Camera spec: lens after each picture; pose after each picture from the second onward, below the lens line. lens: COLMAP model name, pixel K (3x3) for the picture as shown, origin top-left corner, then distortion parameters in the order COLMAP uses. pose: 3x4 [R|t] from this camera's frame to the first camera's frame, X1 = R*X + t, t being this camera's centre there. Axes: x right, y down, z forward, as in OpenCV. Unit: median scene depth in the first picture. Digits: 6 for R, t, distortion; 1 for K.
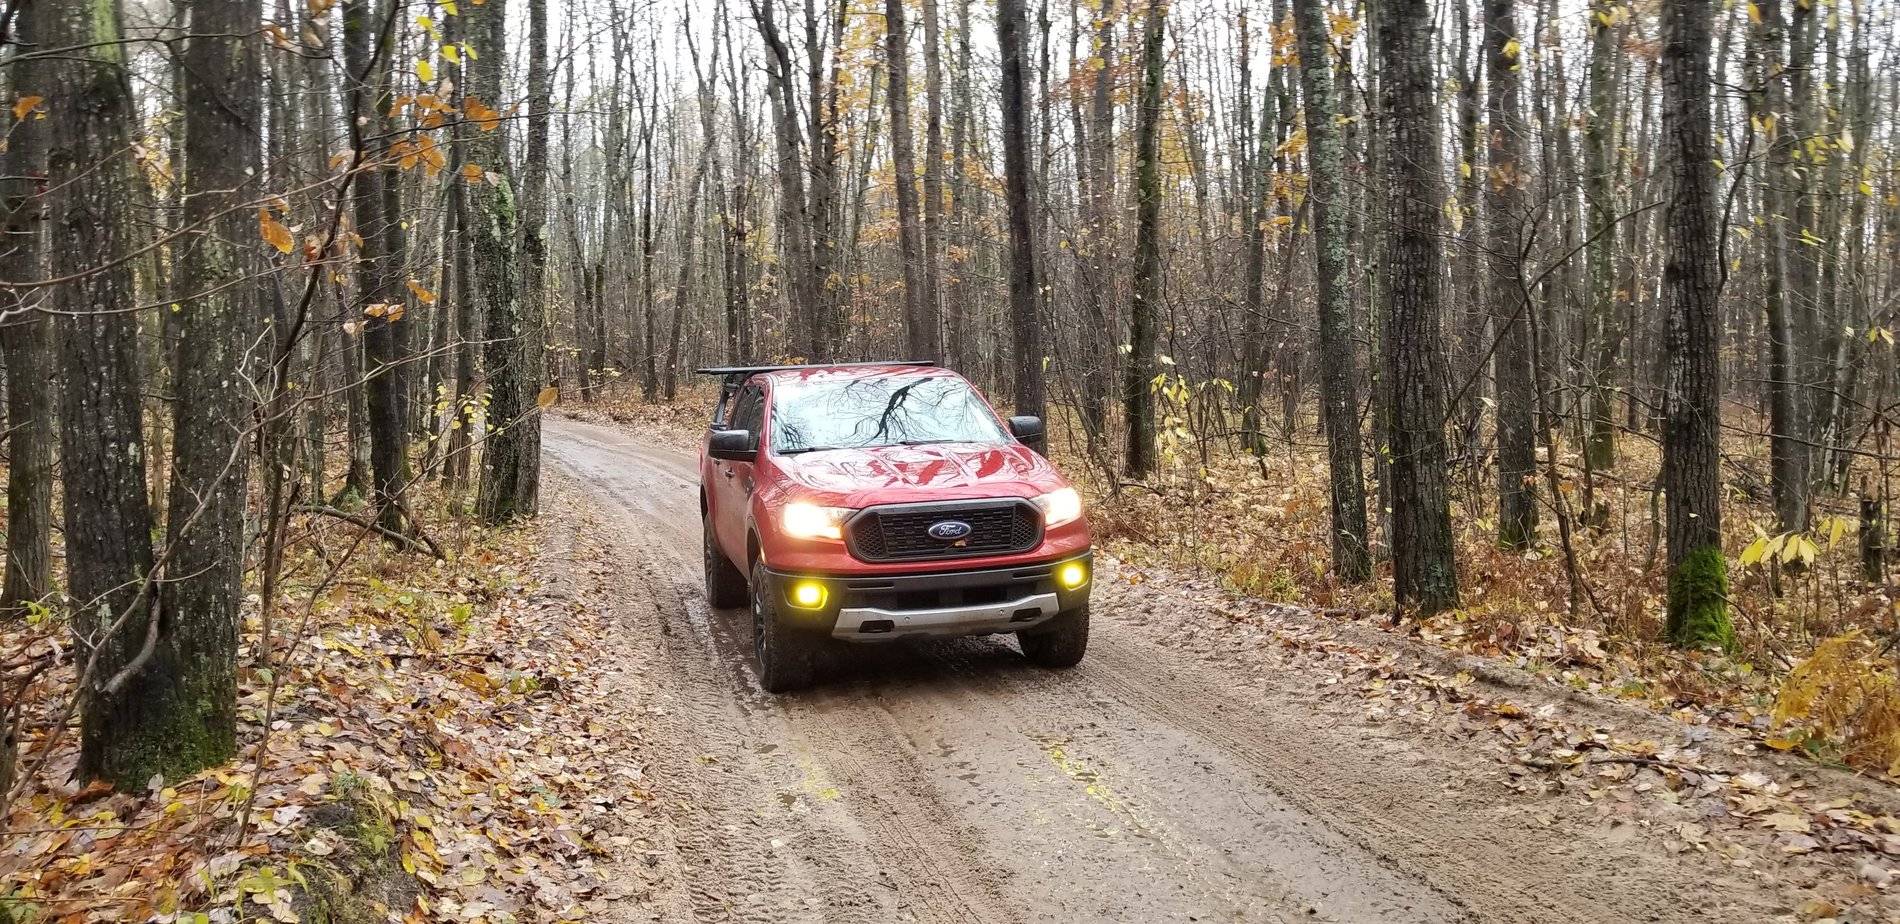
lens RADIAL K [[1554.9, 0, 952.4], [0, 1554.9, 460.2], [0, 0, 1]] dist [0.030178, -0.014095]
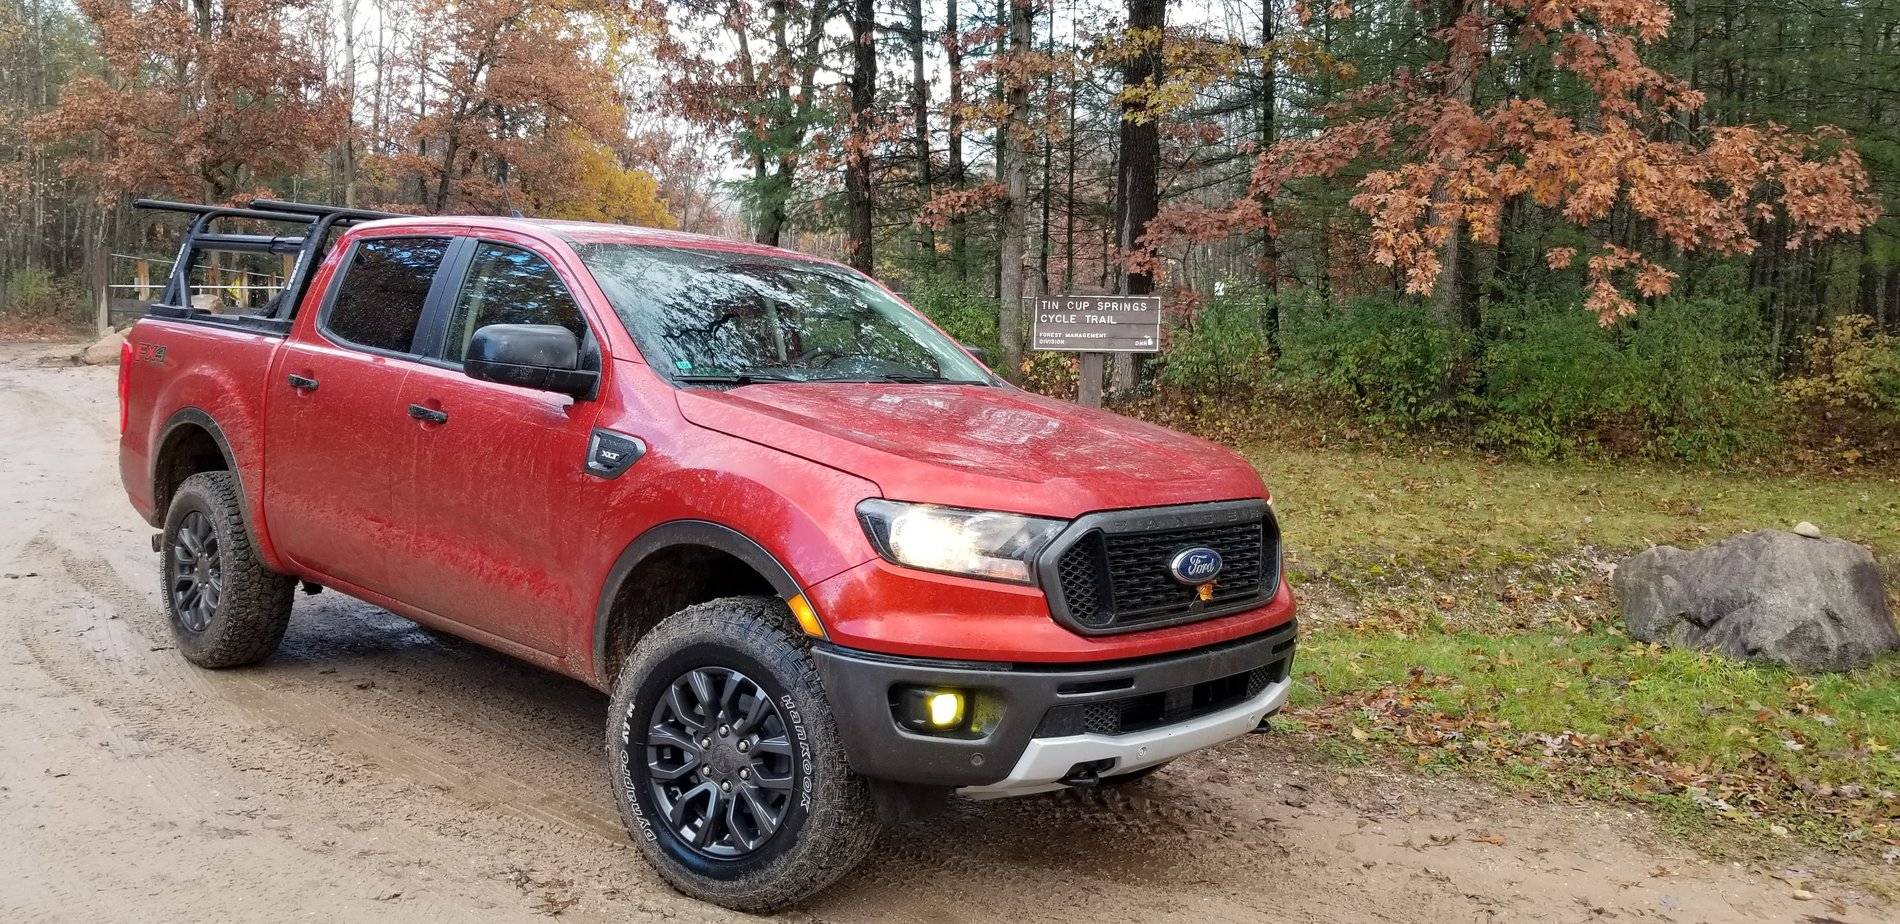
lens RADIAL K [[1554.9, 0, 947.0], [0, 1554.9, 453.7], [0, 0, 1]] dist [0.030178, -0.014095]
pose [[0.837428, 0.035369, 0.545402, -0.336038], [-0.053147, 0.998444, 0.016855, 0.005677], [-0.543957, -0.043101, 0.838005, 0.625510]]
